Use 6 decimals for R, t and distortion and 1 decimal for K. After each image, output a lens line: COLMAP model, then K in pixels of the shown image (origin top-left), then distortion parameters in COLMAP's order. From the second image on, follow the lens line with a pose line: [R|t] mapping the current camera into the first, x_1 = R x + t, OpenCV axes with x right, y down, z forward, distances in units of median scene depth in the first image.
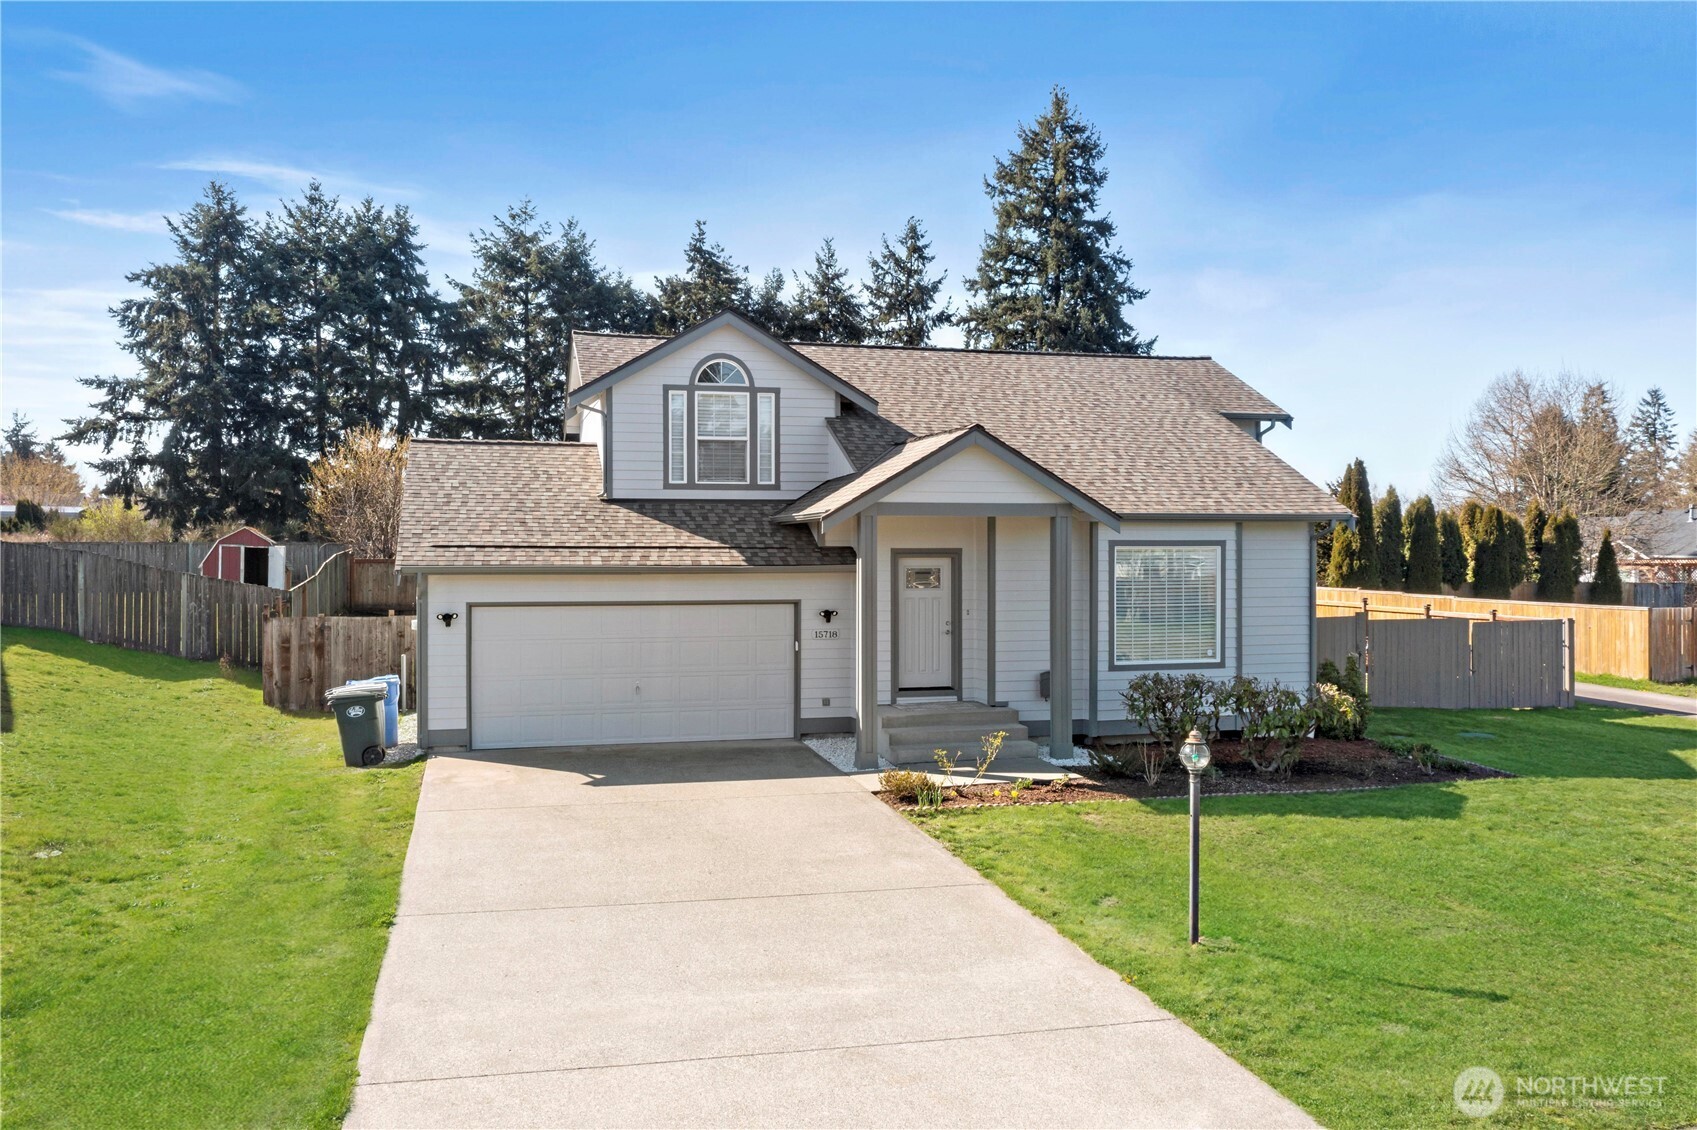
lens RADIAL K [[1201.9, 0, 848.5], [0, 1201.9, 565.0], [0, 0, 1]] dist [-0.000611, 0.005045]
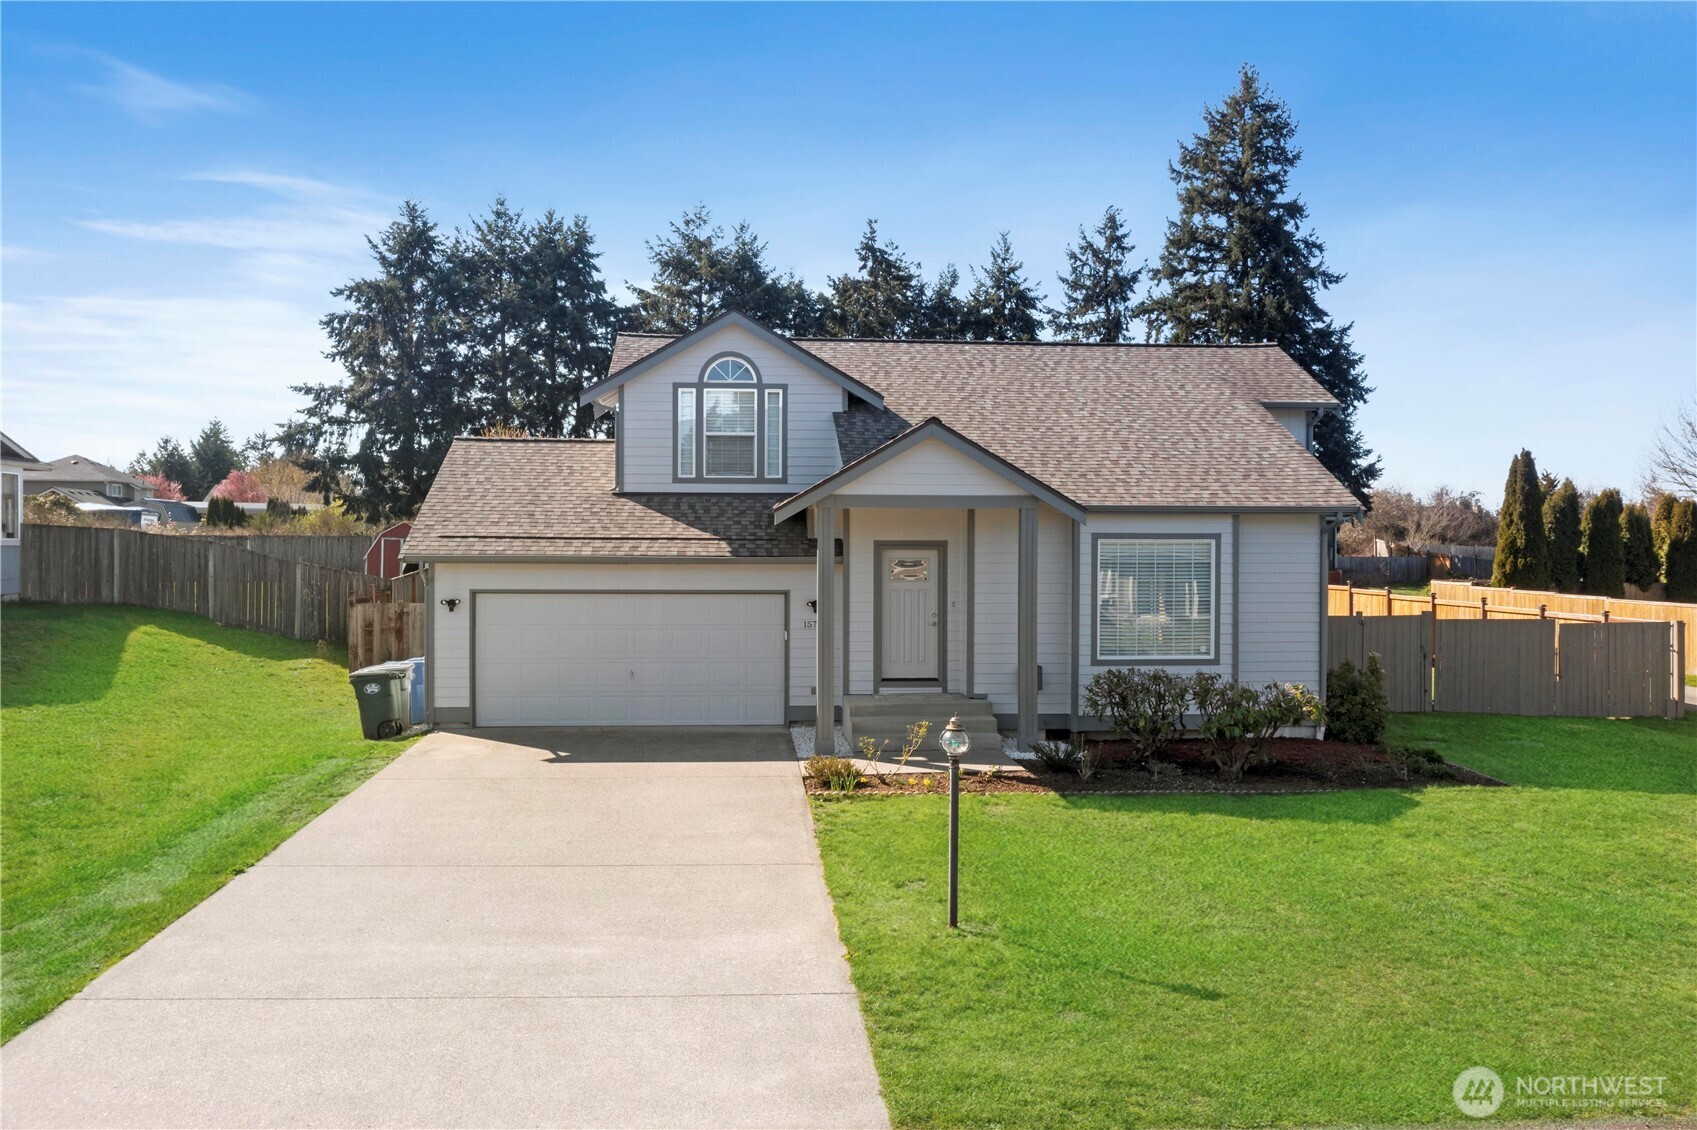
lens RADIAL K [[1201.9, 0, 848.5], [0, 1201.9, 565.0], [0, 0, 1]] dist [-0.000611, 0.005045]
pose [[0.987555, 0.006514, -0.157138, 0.129671], [-0.006008, 0.999975, 0.003691, 0.002456], [0.157158, -0.002701, 0.987570, -0.004196]]
